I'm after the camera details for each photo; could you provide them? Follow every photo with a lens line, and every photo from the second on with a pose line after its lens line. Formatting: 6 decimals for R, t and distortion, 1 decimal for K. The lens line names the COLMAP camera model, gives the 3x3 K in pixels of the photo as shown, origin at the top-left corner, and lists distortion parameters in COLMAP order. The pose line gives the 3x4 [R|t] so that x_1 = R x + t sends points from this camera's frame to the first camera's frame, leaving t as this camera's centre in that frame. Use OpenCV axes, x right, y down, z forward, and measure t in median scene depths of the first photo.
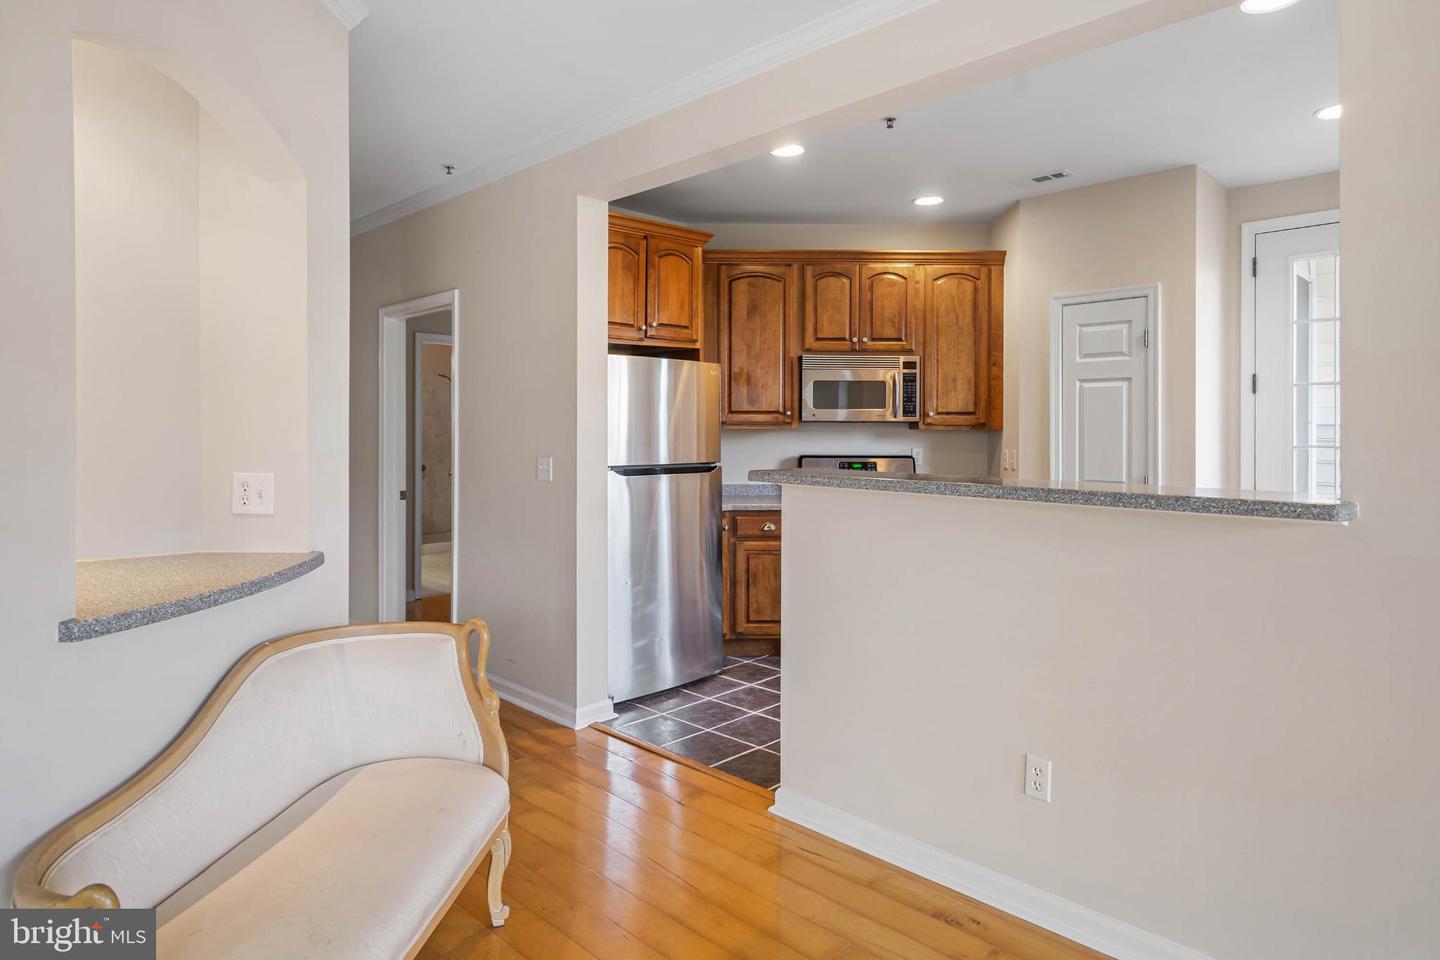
lens RADIAL K [[837.8, 0, 720.9], [0, 837.8, 432.8], [0, 0, 1]] dist [0.000308, -0.000081]
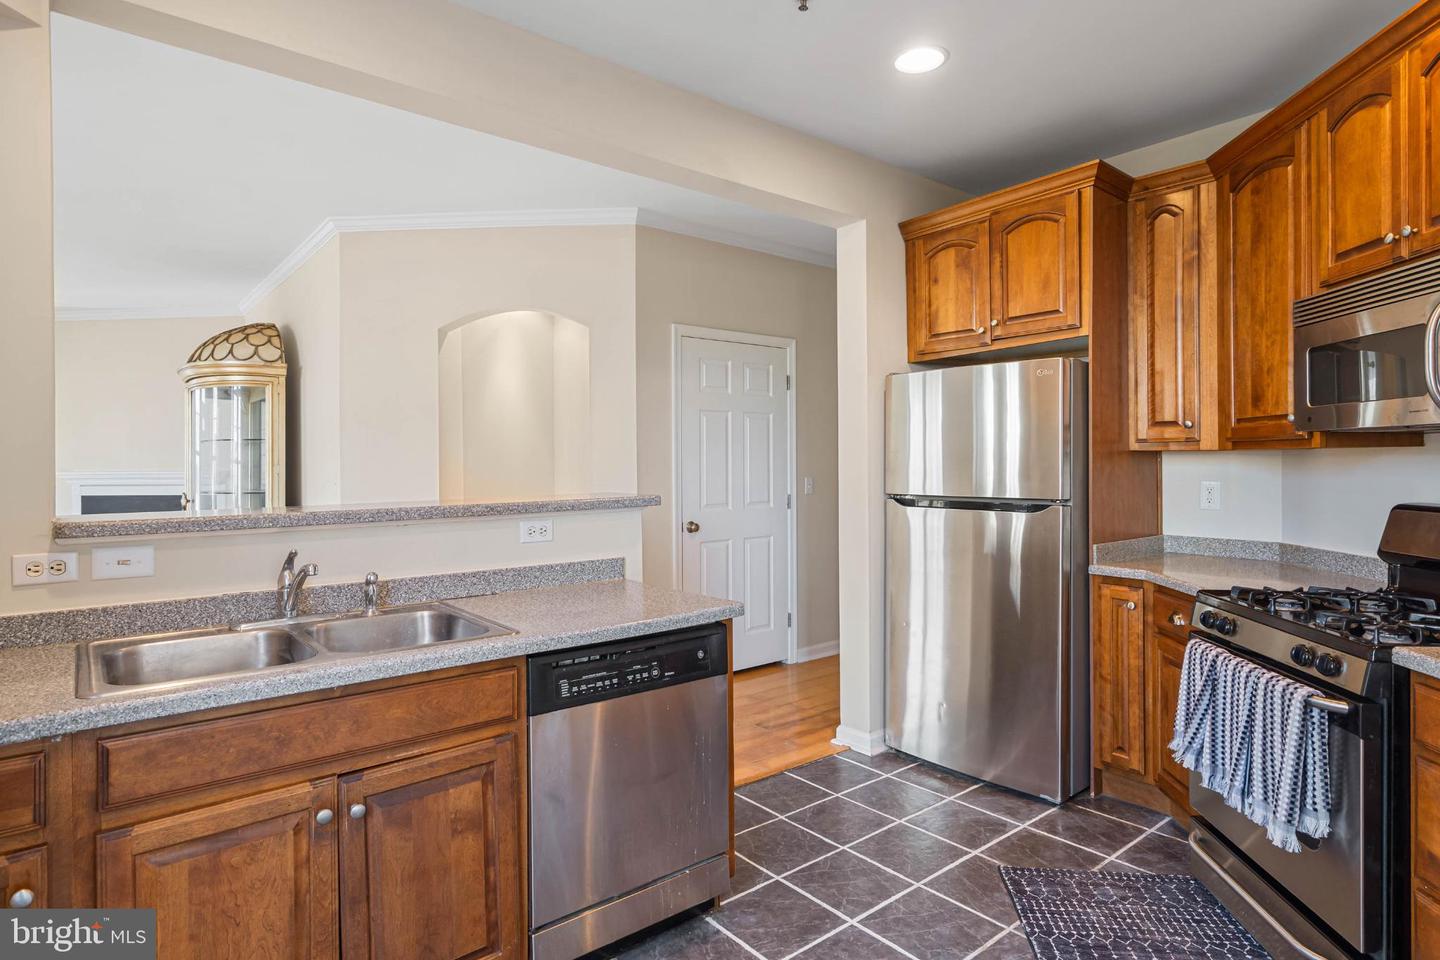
lens RADIAL K [[787.6, 0, 719.5], [0, 787.6, 470.2], [0, 0, 1]] dist [0.006601, 0.002287]
pose [[-0.112257, 0.010418, -0.993625, 0.694732], [-0.001157, 0.999943, 0.010615, 0.003697], [0.993679, 0.002341, -0.112239, 0.823297]]
